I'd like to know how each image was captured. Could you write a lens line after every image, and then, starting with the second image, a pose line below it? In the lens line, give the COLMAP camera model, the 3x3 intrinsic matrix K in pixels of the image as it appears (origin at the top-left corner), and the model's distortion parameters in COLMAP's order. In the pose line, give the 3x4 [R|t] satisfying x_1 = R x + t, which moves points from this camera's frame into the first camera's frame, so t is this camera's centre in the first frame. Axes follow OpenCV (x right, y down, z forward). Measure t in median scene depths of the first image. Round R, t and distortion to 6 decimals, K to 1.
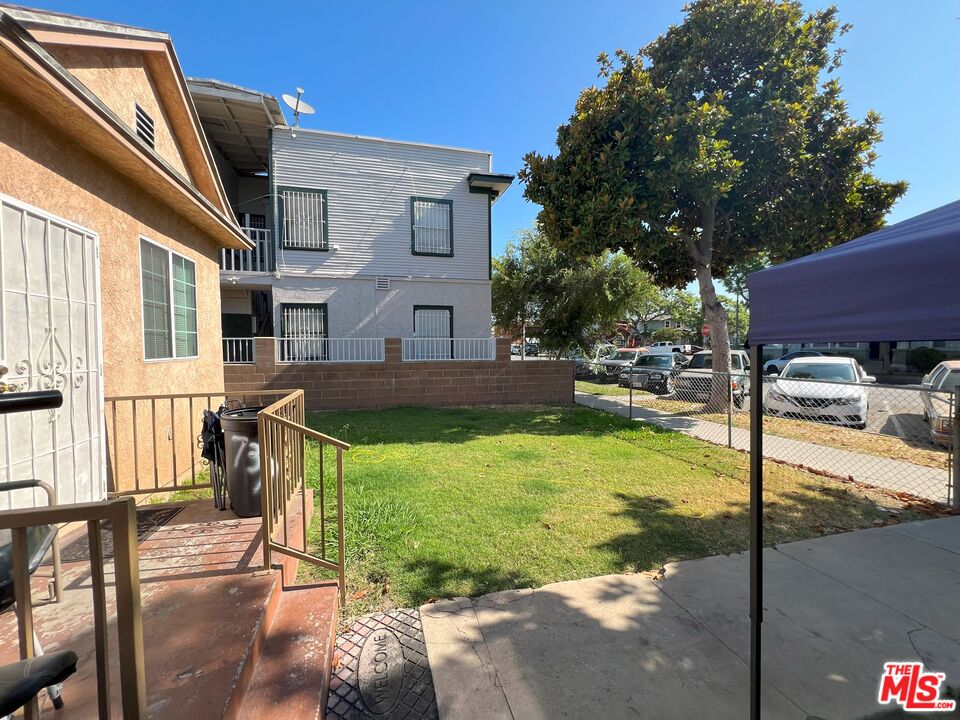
lens RADIAL K [[380.1, 0, 477.9], [0, 380.1, 361.4], [0, 0, 1]] dist [-0.000358, -0.000360]
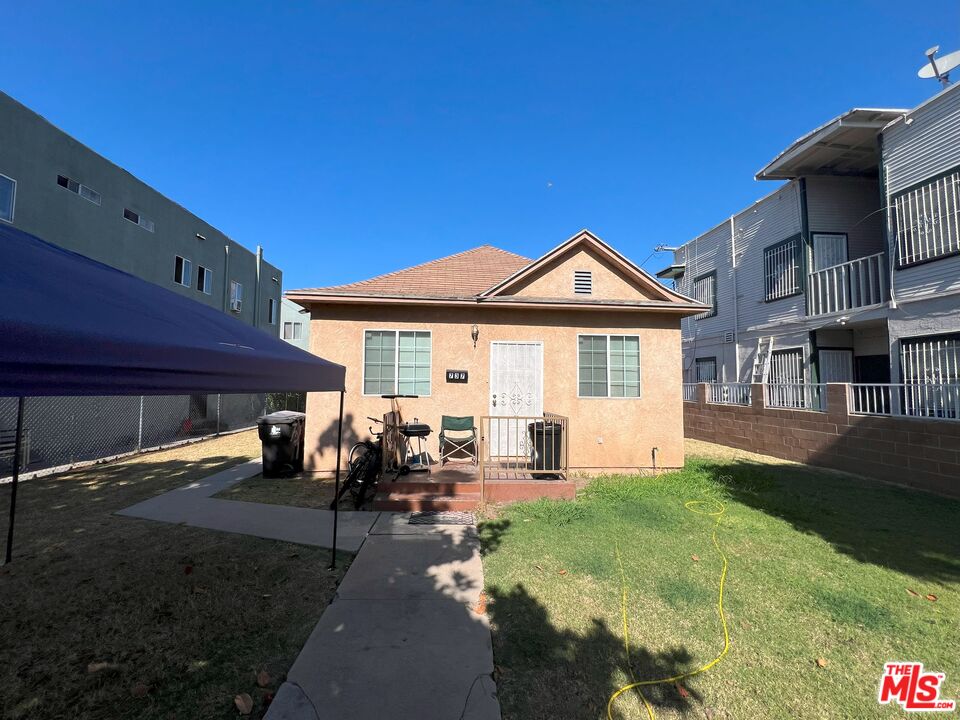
lens RADIAL K [[380.1, 0, 476.7], [0, 380.1, 360.8], [0, 0, 1]] dist [-0.000358, -0.000360]
pose [[-0.195712, -0.060647, -0.978784, 1.173398], [-0.055253, 0.997182, -0.050739, -0.060801], [0.979104, 0.044150, -0.198511, 0.890818]]
